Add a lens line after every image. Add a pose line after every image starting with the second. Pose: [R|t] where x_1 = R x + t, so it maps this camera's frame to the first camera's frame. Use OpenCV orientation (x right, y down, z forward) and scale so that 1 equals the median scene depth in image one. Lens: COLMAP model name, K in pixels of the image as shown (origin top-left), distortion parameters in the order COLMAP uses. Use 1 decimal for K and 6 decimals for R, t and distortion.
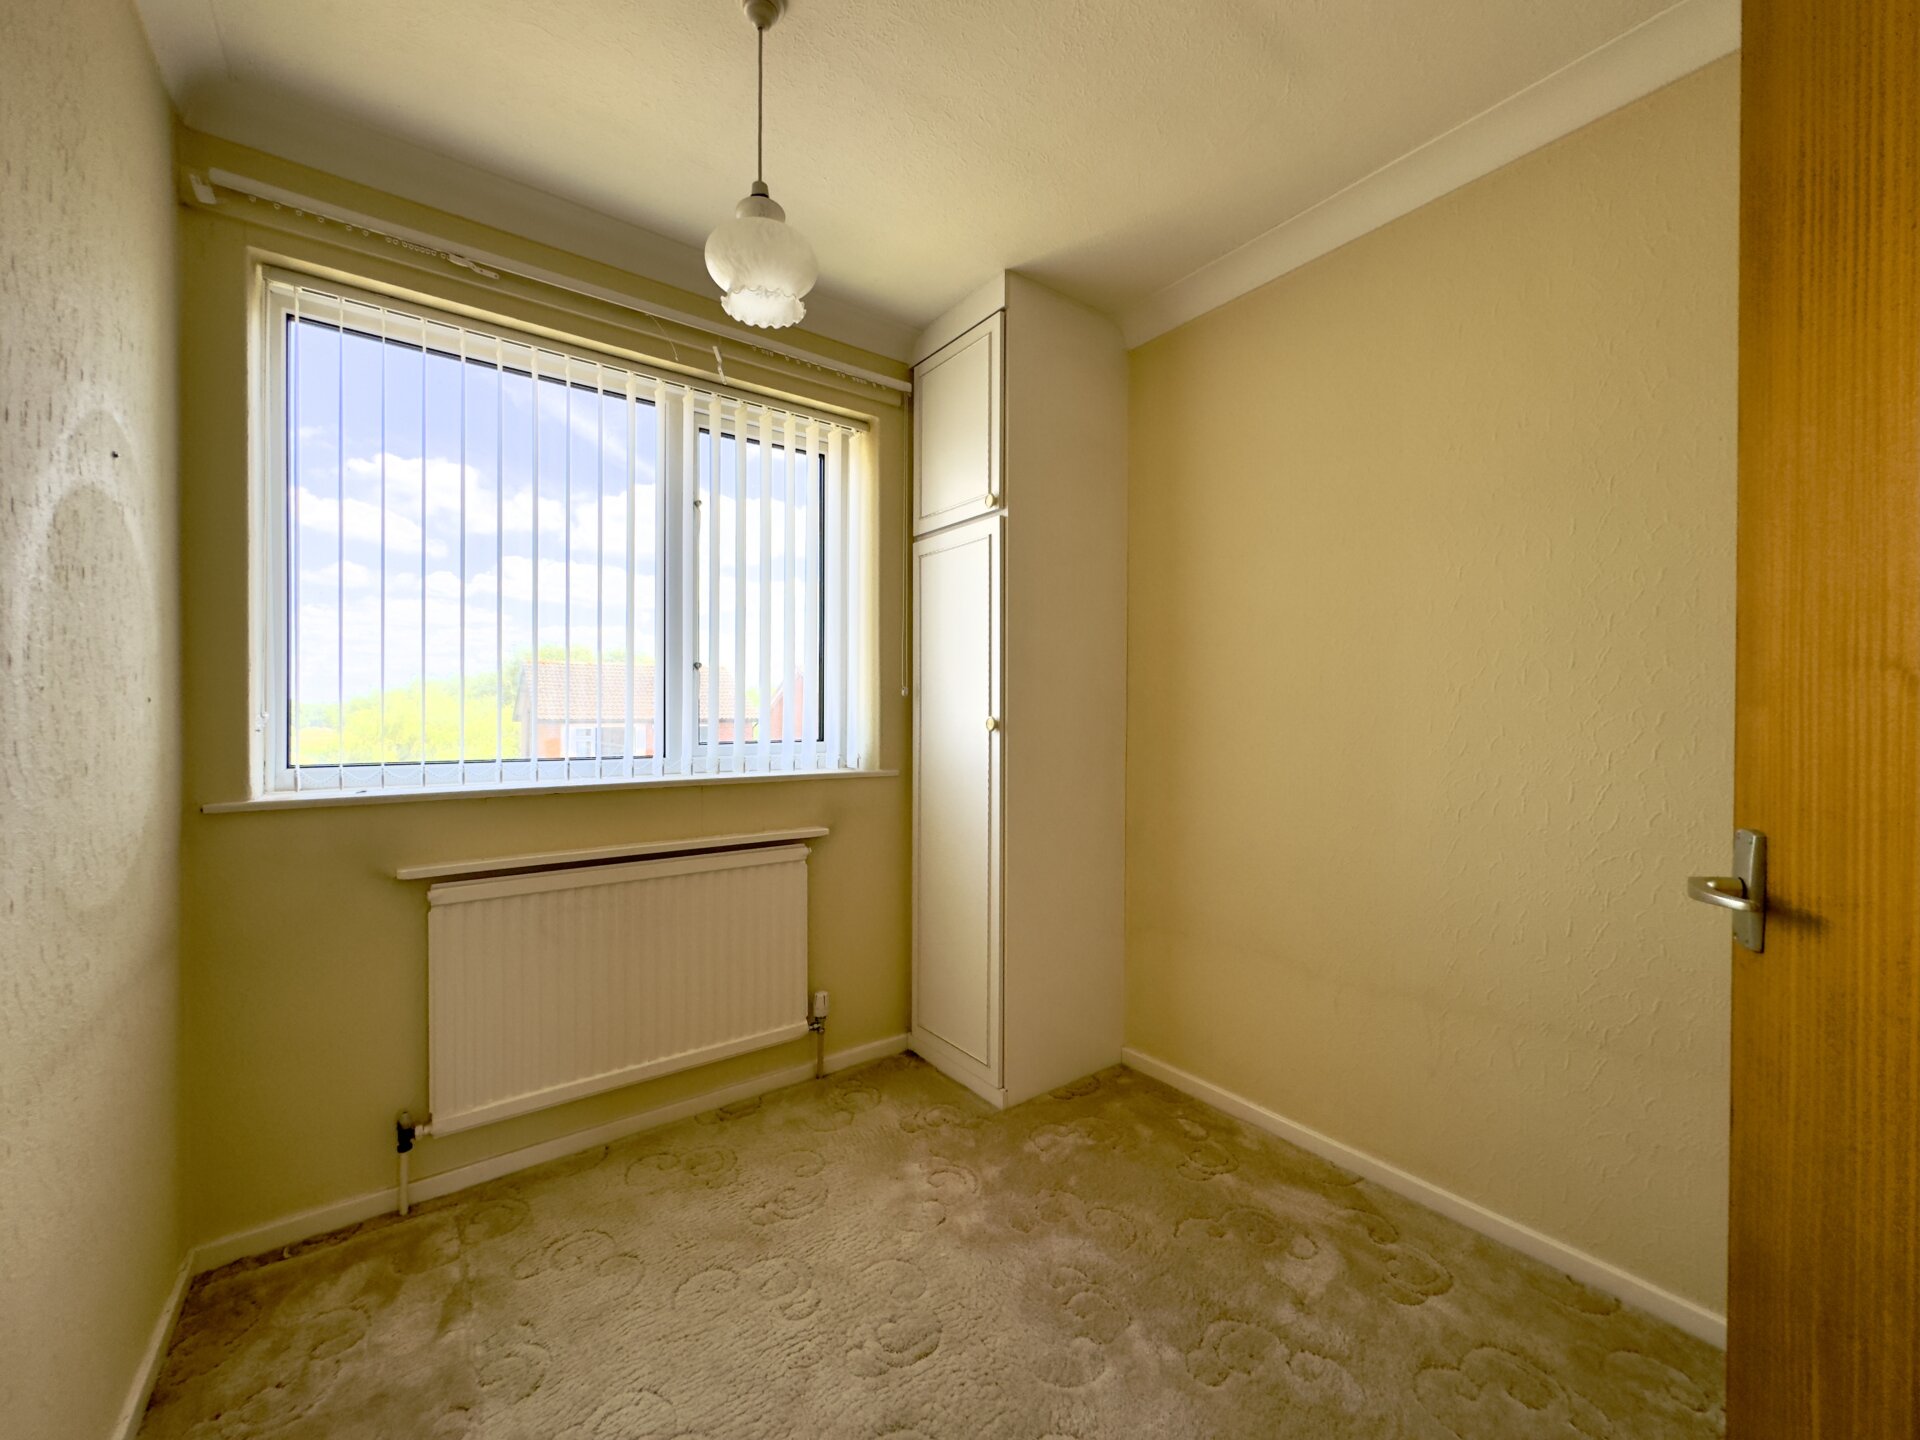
lens RADIAL K [[765.2, 0, 958.5], [0, 765.2, 718.1], [0, 0, 1]] dist [-0.001692, -0.000266]
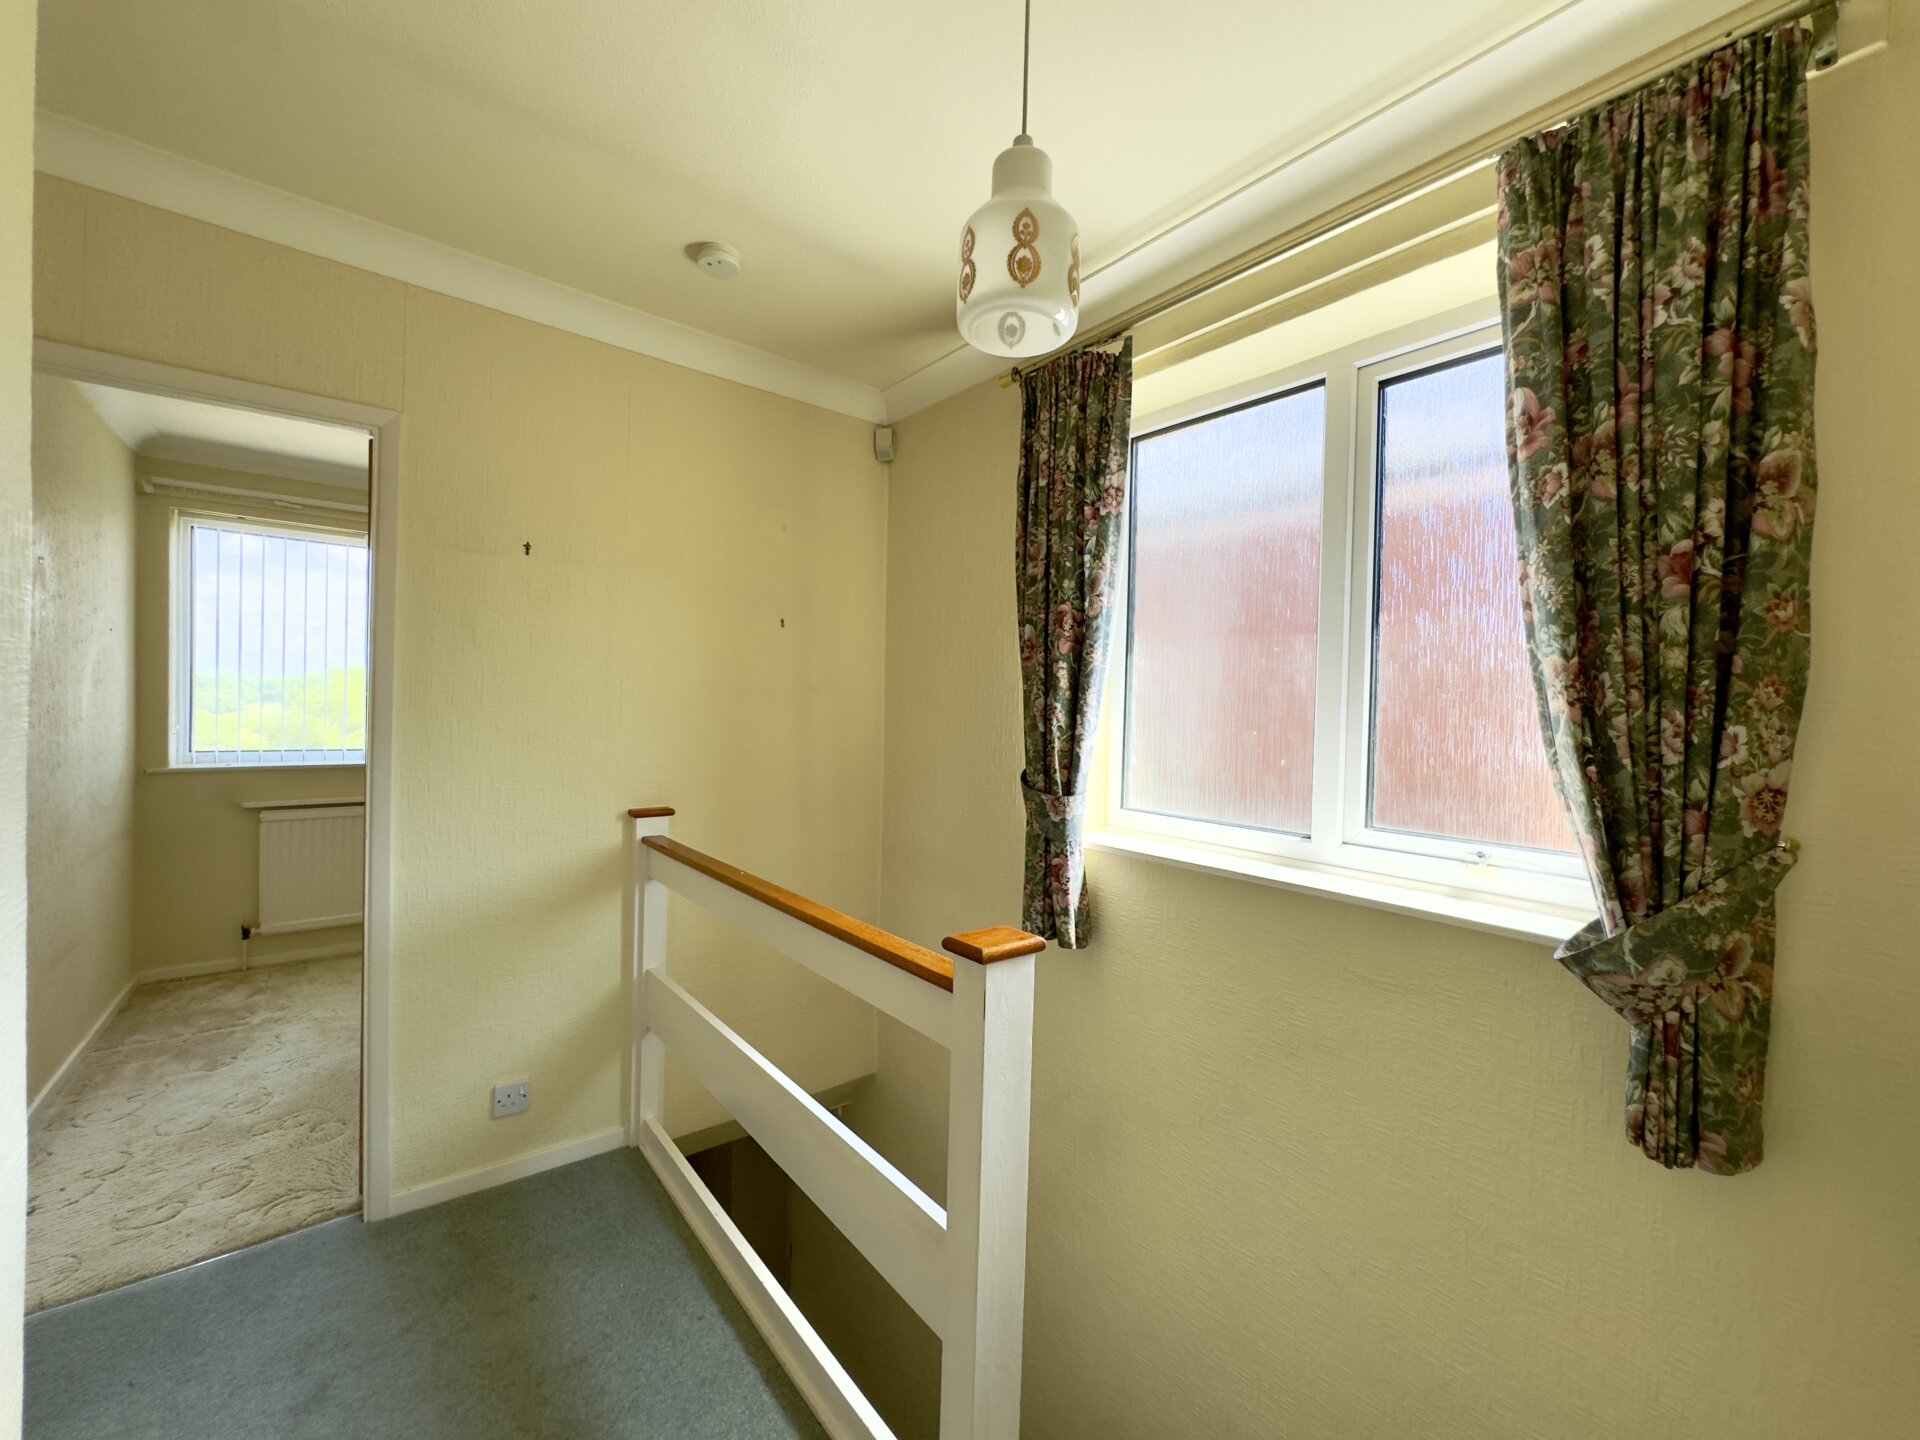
lens RADIAL K [[765.2, 0, 958.5], [0, 765.2, 718.1], [0, 0, 1]] dist [-0.001692, -0.000266]
pose [[0.998889, 0.025769, 0.039455, 1.201548], [-0.026349, 0.999551, 0.014251, -0.119835], [-0.039070, -0.015274, 0.999120, -1.226700]]
